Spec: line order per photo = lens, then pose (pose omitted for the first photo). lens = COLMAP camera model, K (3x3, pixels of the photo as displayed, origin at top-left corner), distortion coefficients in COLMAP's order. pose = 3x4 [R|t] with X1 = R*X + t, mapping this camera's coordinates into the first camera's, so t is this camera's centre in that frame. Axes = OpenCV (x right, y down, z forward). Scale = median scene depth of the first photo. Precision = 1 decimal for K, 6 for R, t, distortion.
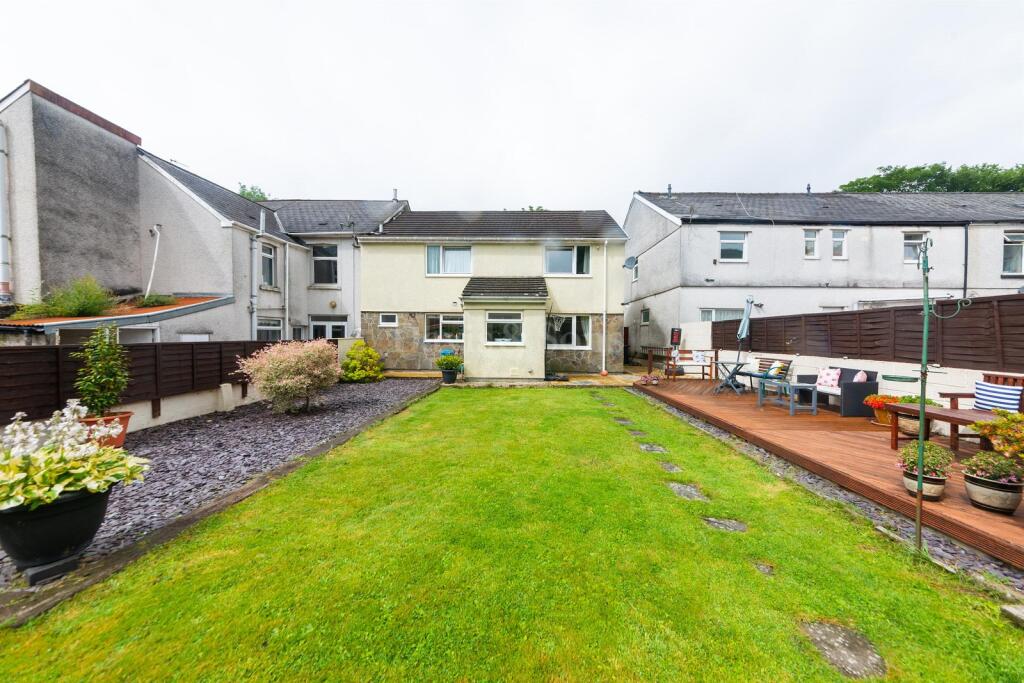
lens RADIAL K [[360.9, 0, 512.0], [0, 360.9, 341.5], [0, 0, 1]] dist [-0.005918, 0.000065]
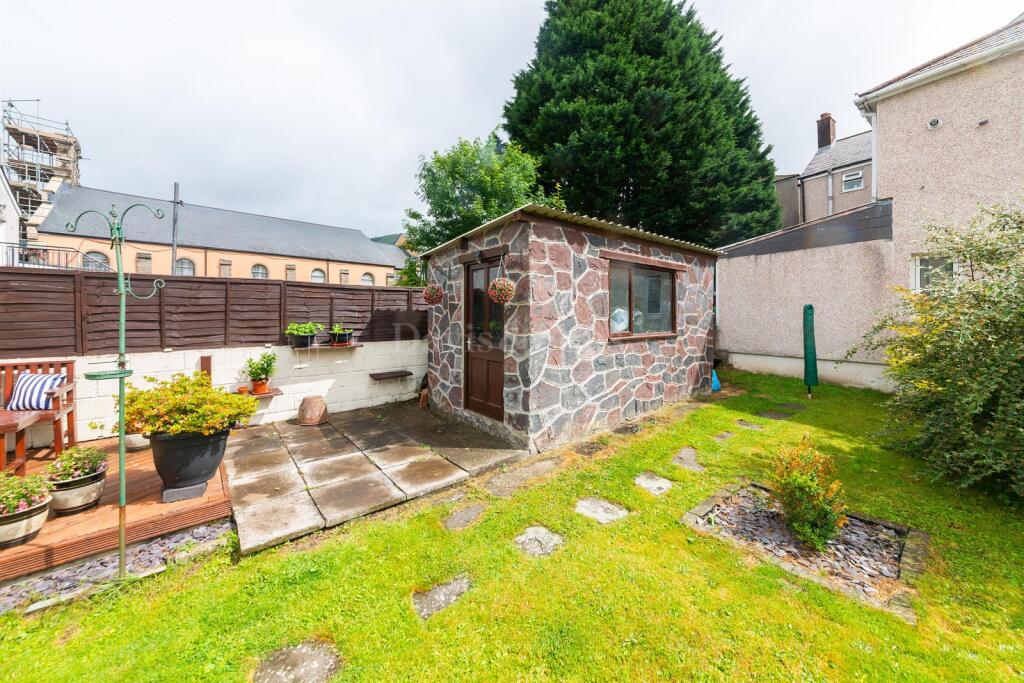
lens RADIAL K [[350.7, 0, 511.6], [0, 350.7, 313.6], [0, 0, 1]] dist [-0.000458, -0.000023]
pose [[-0.669224, -0.002115, 0.743058, -0.014144], [0.009996, 0.999880, 0.011849, -0.006818], [-0.742994, 0.015358, -0.669122, 0.197170]]
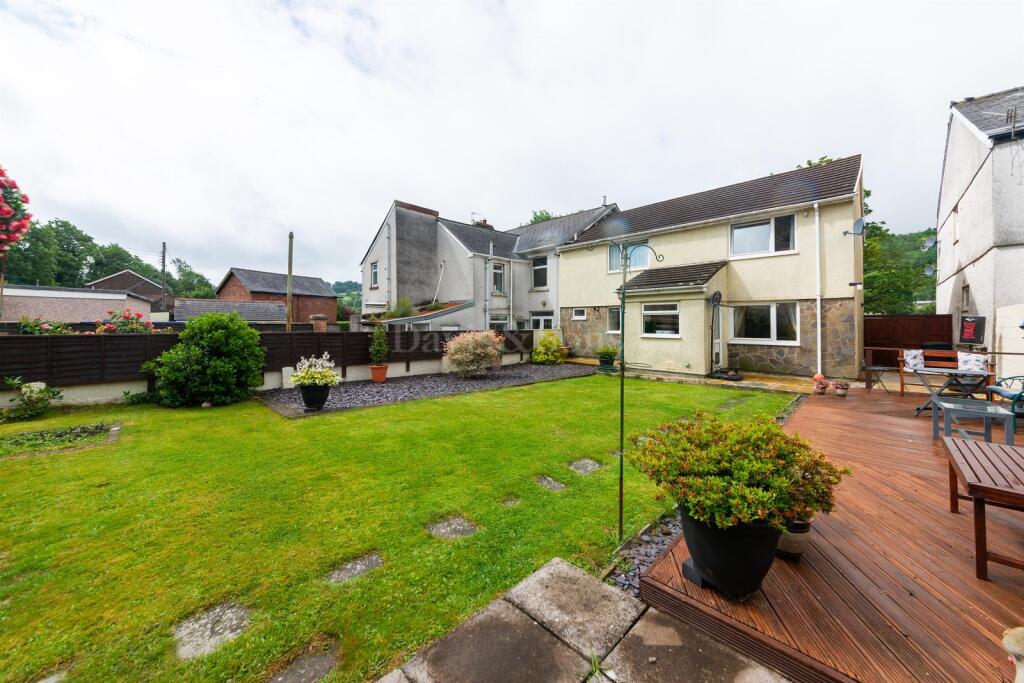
lens RADIAL K [[365.8, 0, 511.6], [0, 365.8, 320.0], [0, 0, 1]] dist [-0.001346, -0.000100]
pose [[0.718725, -0.012593, -0.695180, 0.377202], [-0.011929, 0.999465, -0.030439, -0.001697], [0.695192, 0.030170, 0.718191, 0.000242]]
